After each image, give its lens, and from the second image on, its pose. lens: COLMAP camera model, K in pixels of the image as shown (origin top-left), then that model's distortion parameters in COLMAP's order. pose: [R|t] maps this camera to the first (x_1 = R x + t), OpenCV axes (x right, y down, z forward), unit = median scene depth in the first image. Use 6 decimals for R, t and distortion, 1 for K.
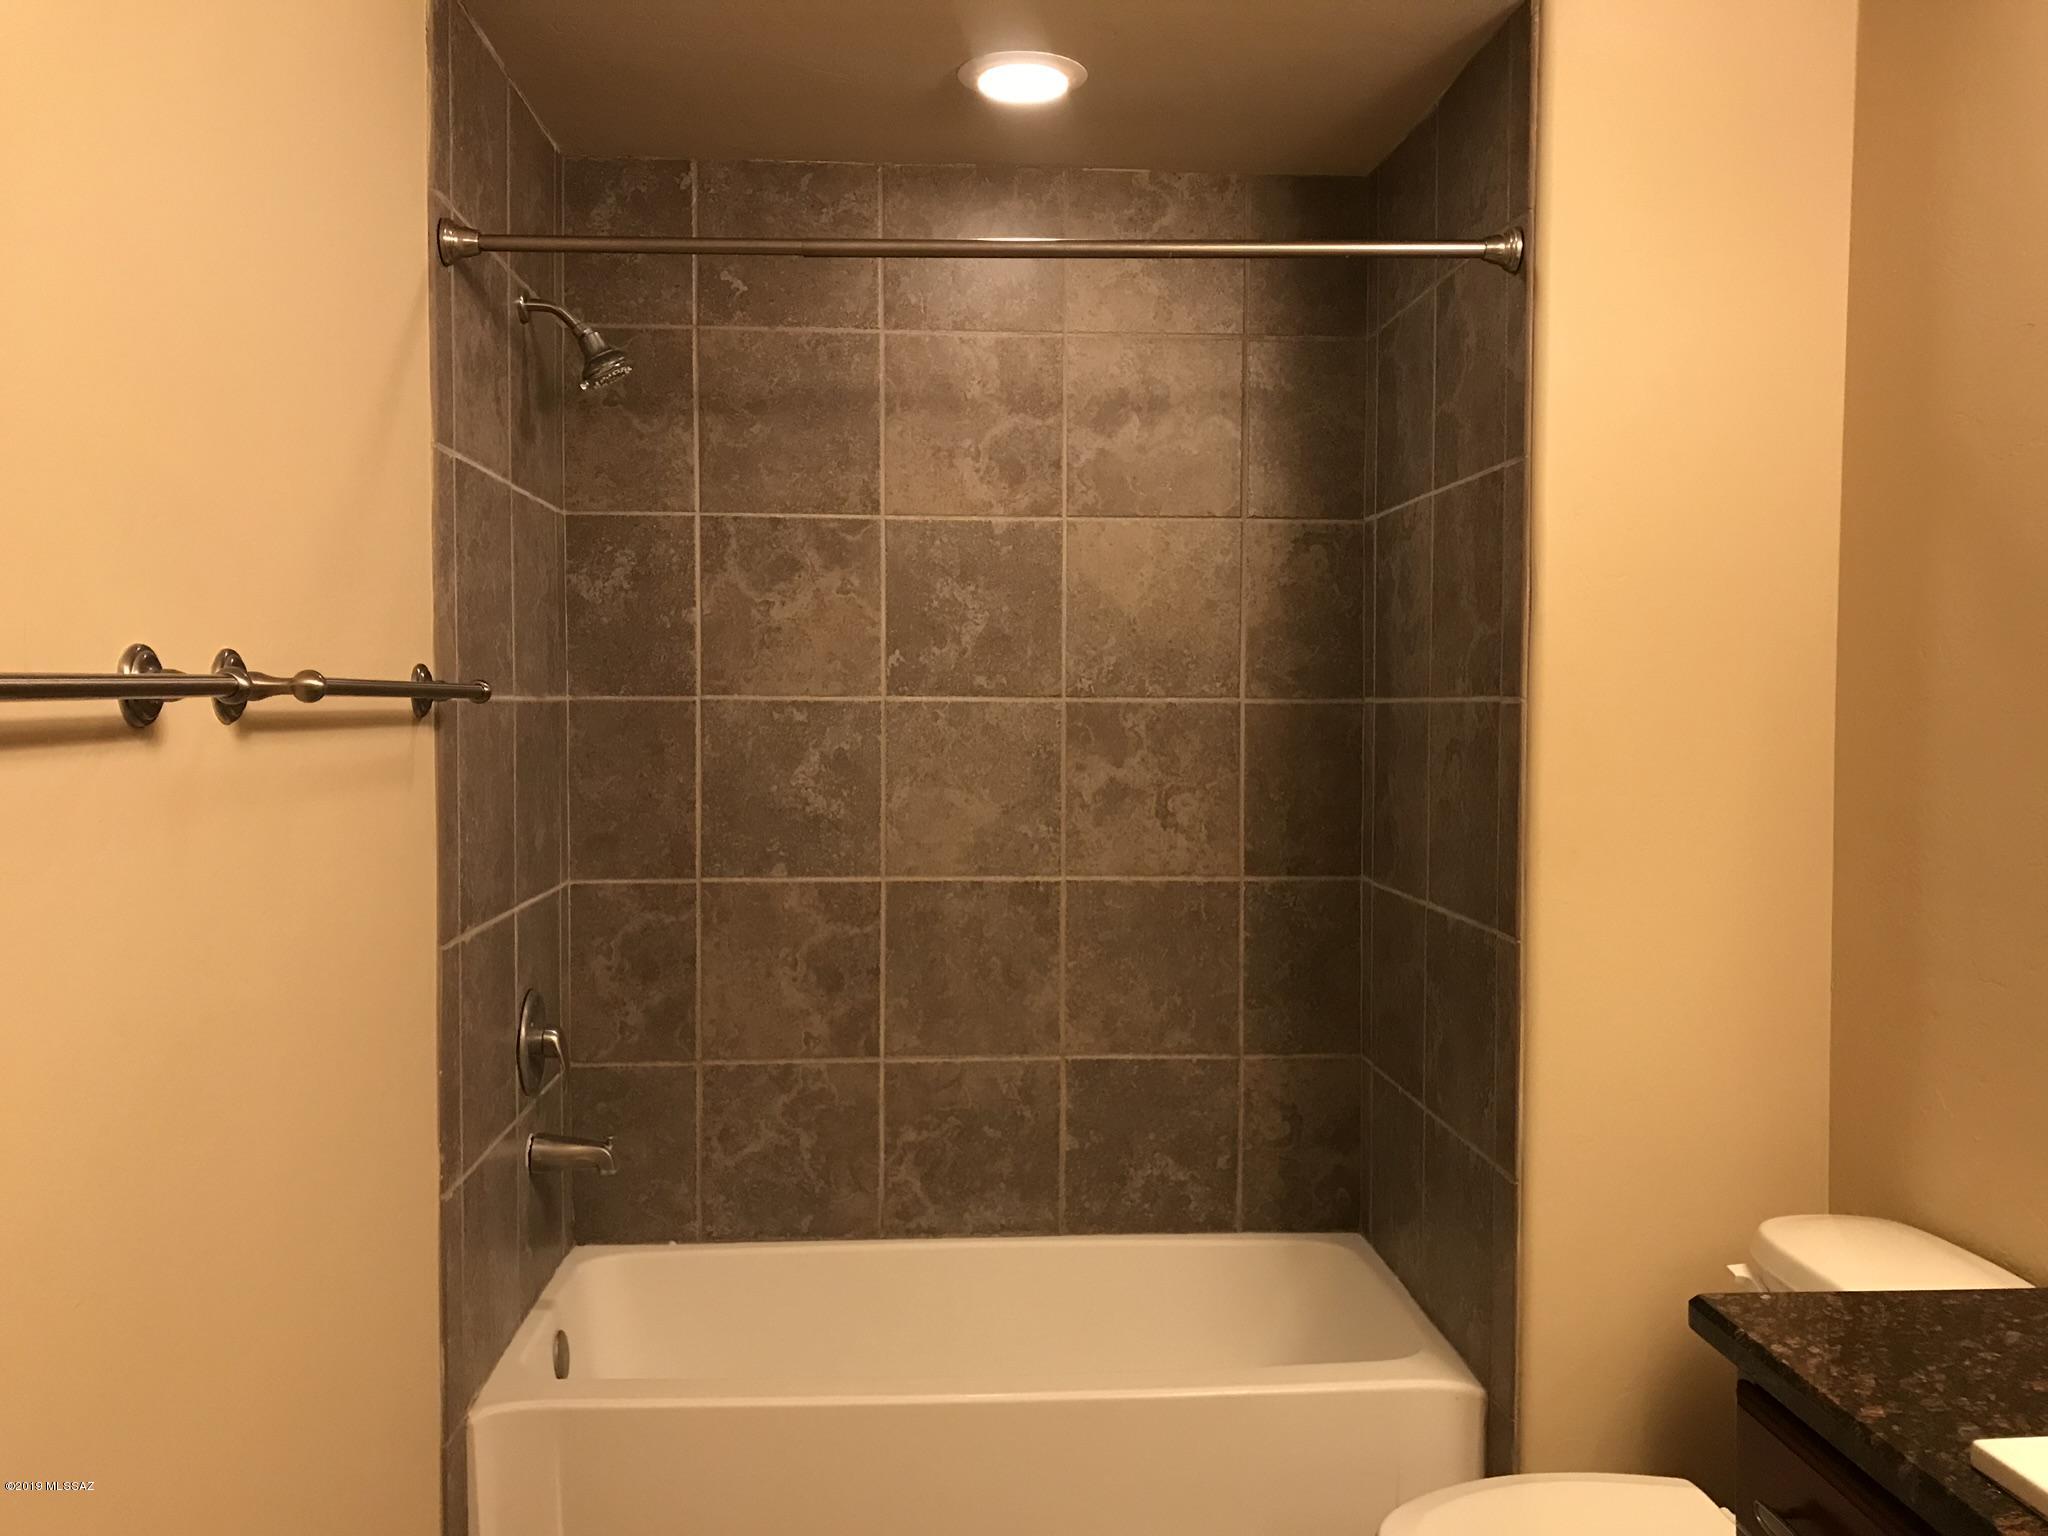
lens RADIAL K [[1661.2, 0, 1012.0], [0, 1661.2, 754.4], [0, 0, 1]] dist [0.039315, -0.061624]
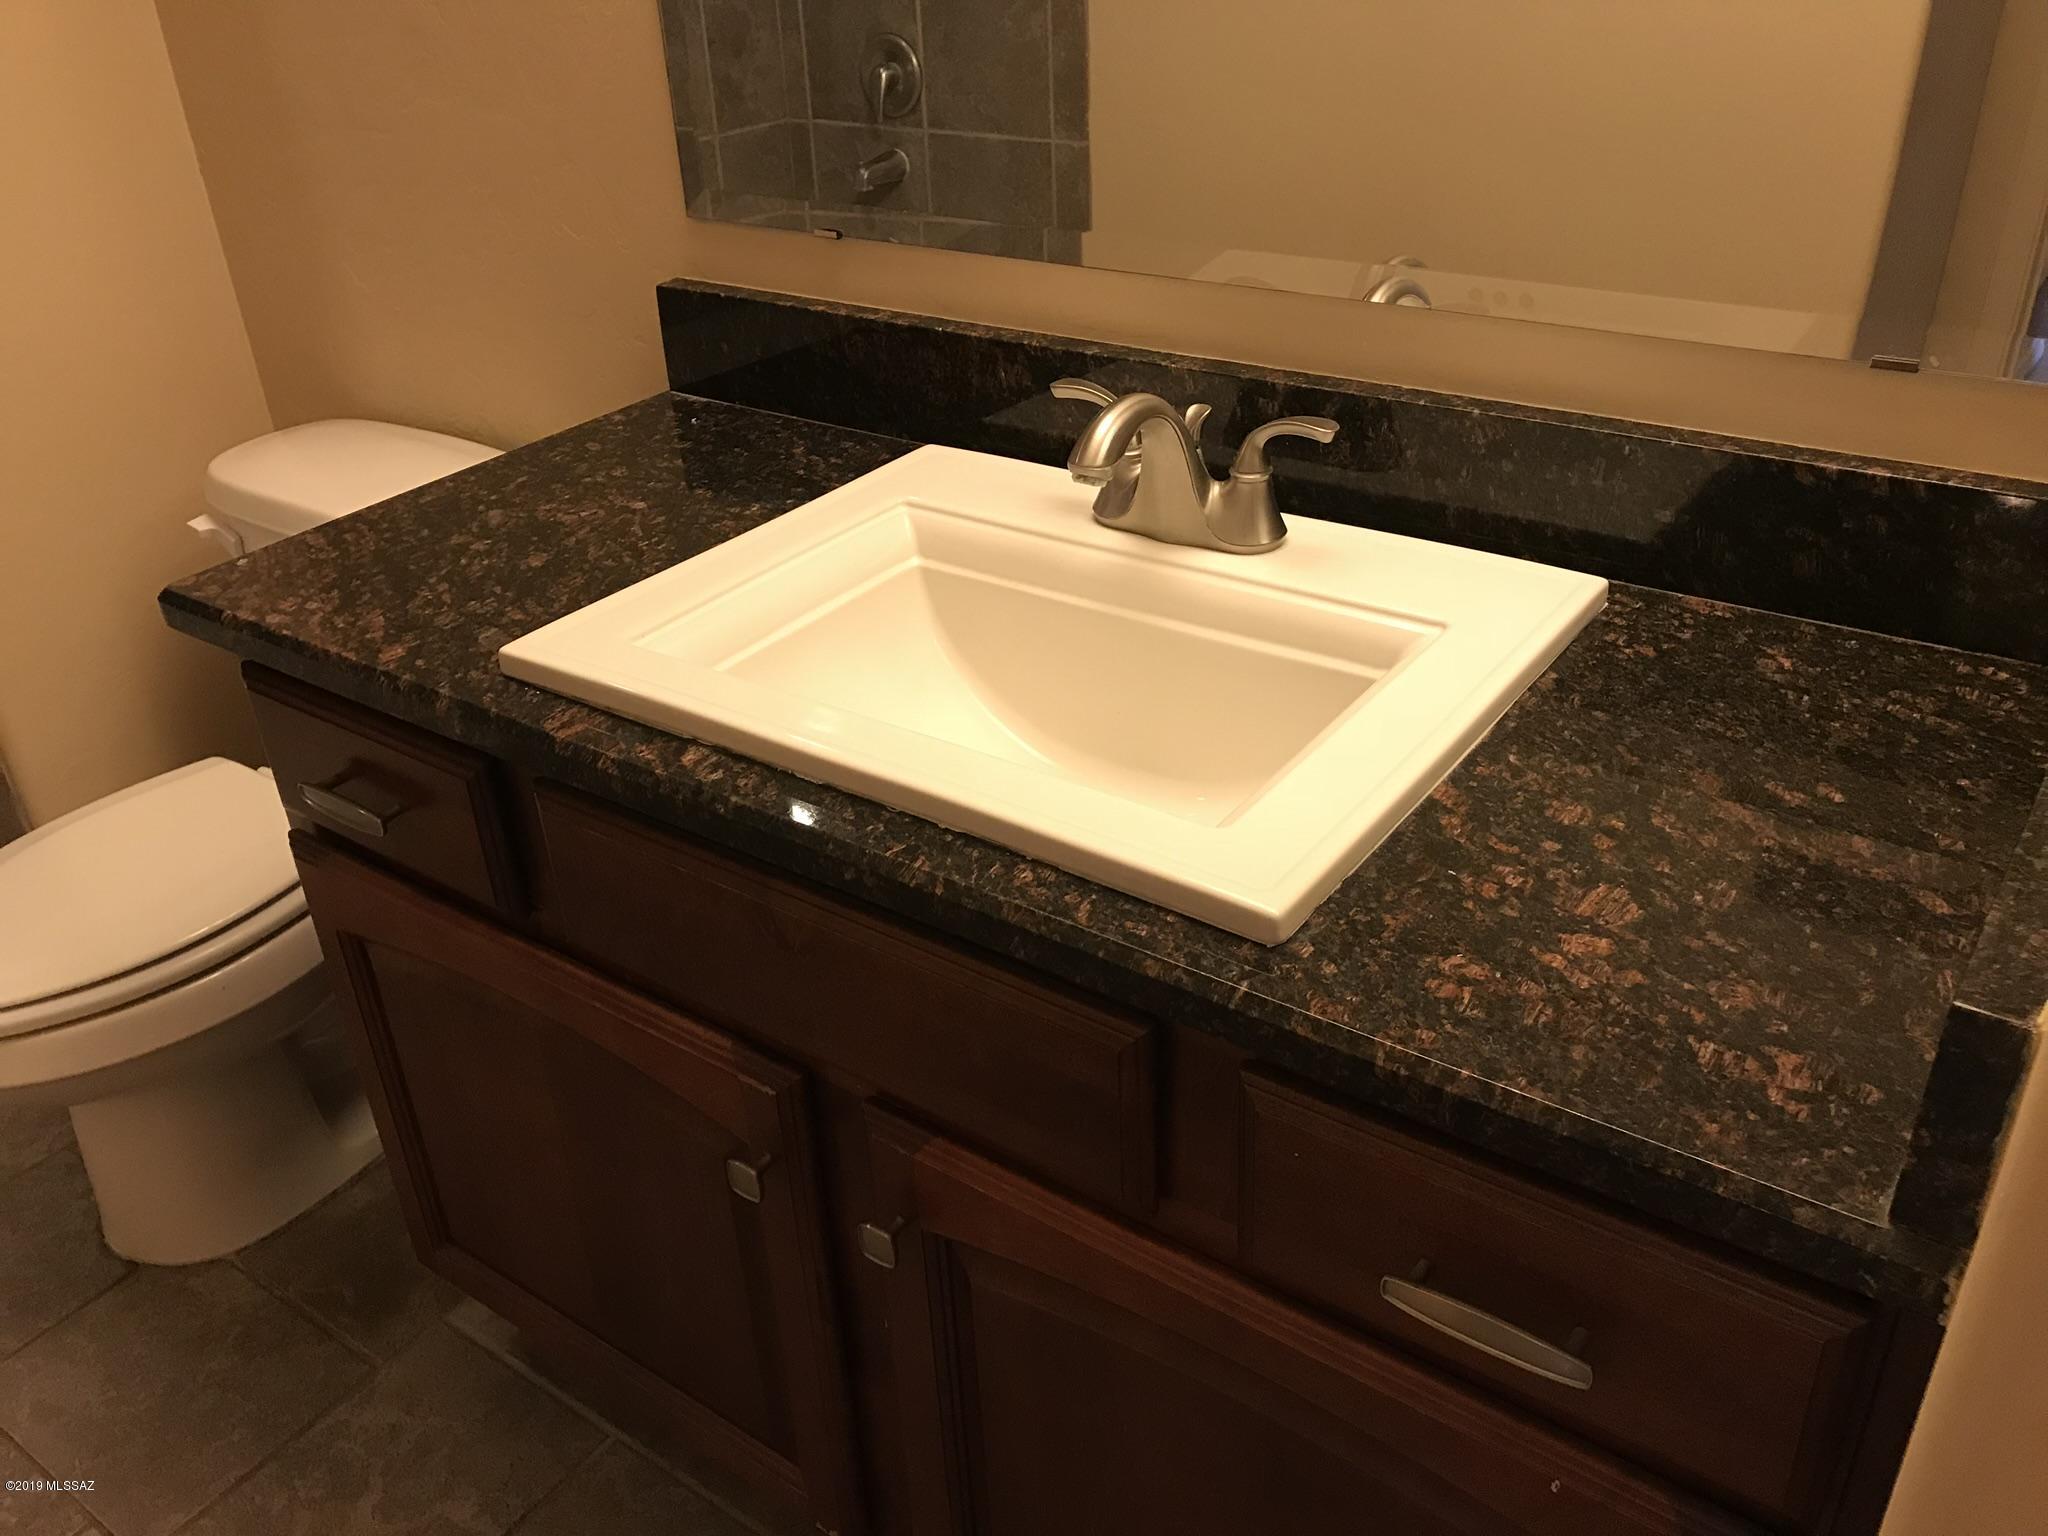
lens RADIAL K [[1661.2, 0, 997.0], [0, 1661.2, 724.4], [0, 0, 1]] dist [0.039315, -0.061624]
pose [[0.622667, -0.410306, 0.666285, 0.062336], [0.076590, 0.879365, 0.469948, 0.017266], [-0.778730, -0.241590, 0.578977, 0.130397]]
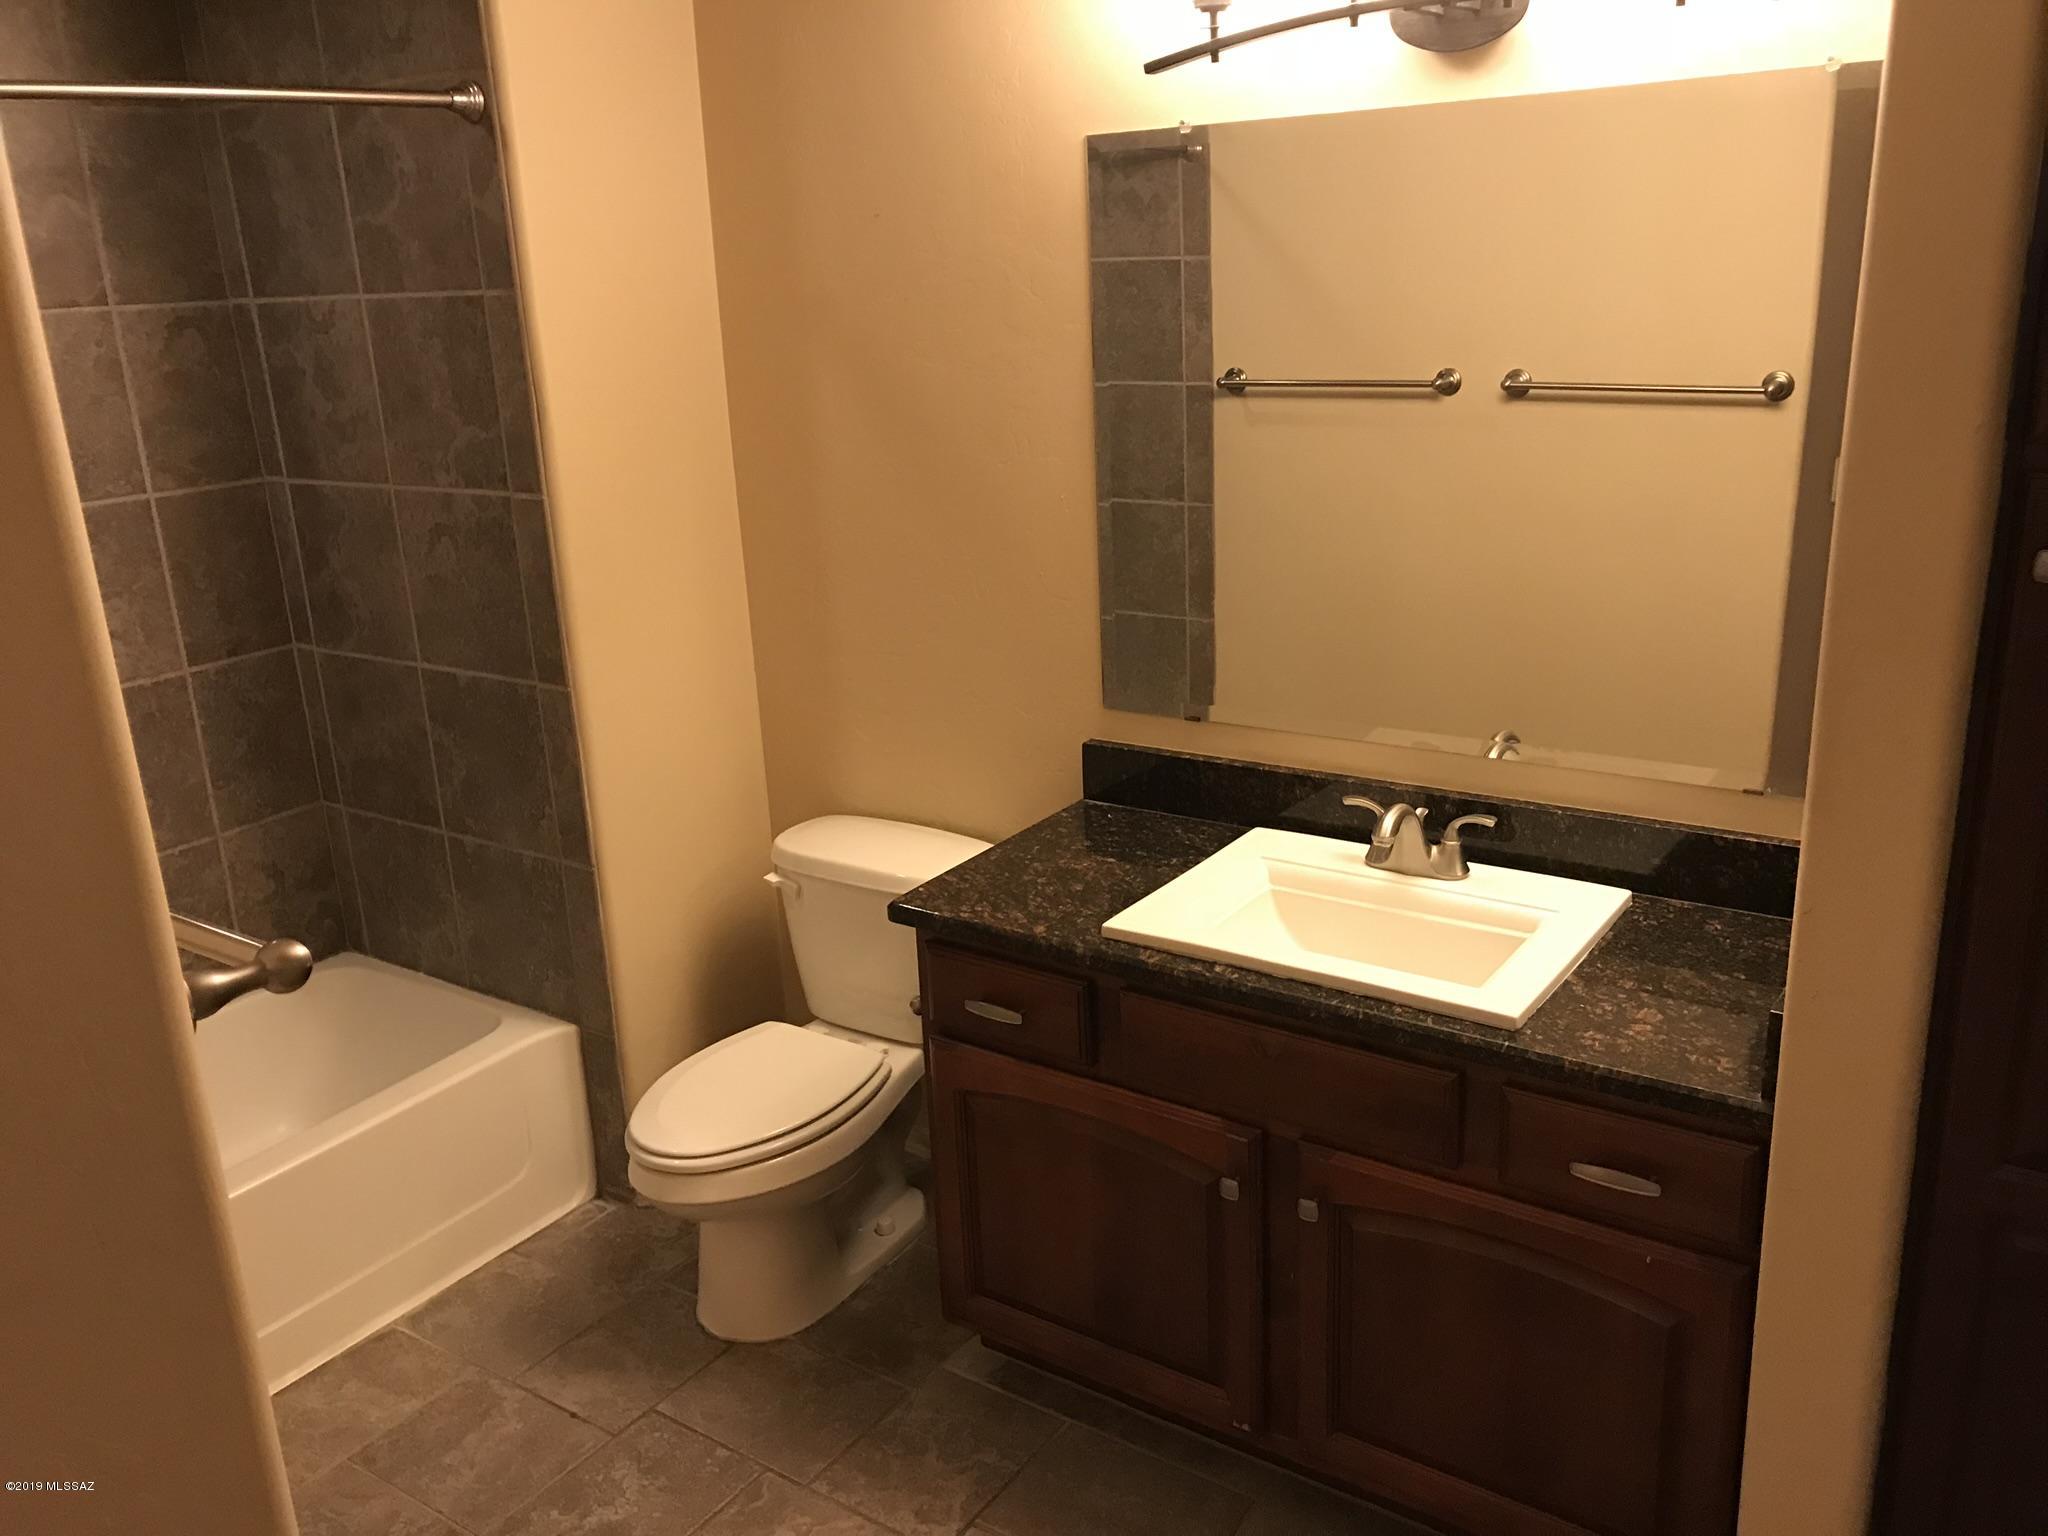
lens RADIAL K [[1661.2, 0, 1007.6], [0, 1661.2, 762.9], [0, 0, 1]] dist [0.039315, -0.061624]
pose [[0.609407, -0.261978, 0.748325, -0.506607], [0.071964, 0.958214, 0.276852, -0.178426], [-0.789585, -0.114863, 0.602795, -0.034324]]
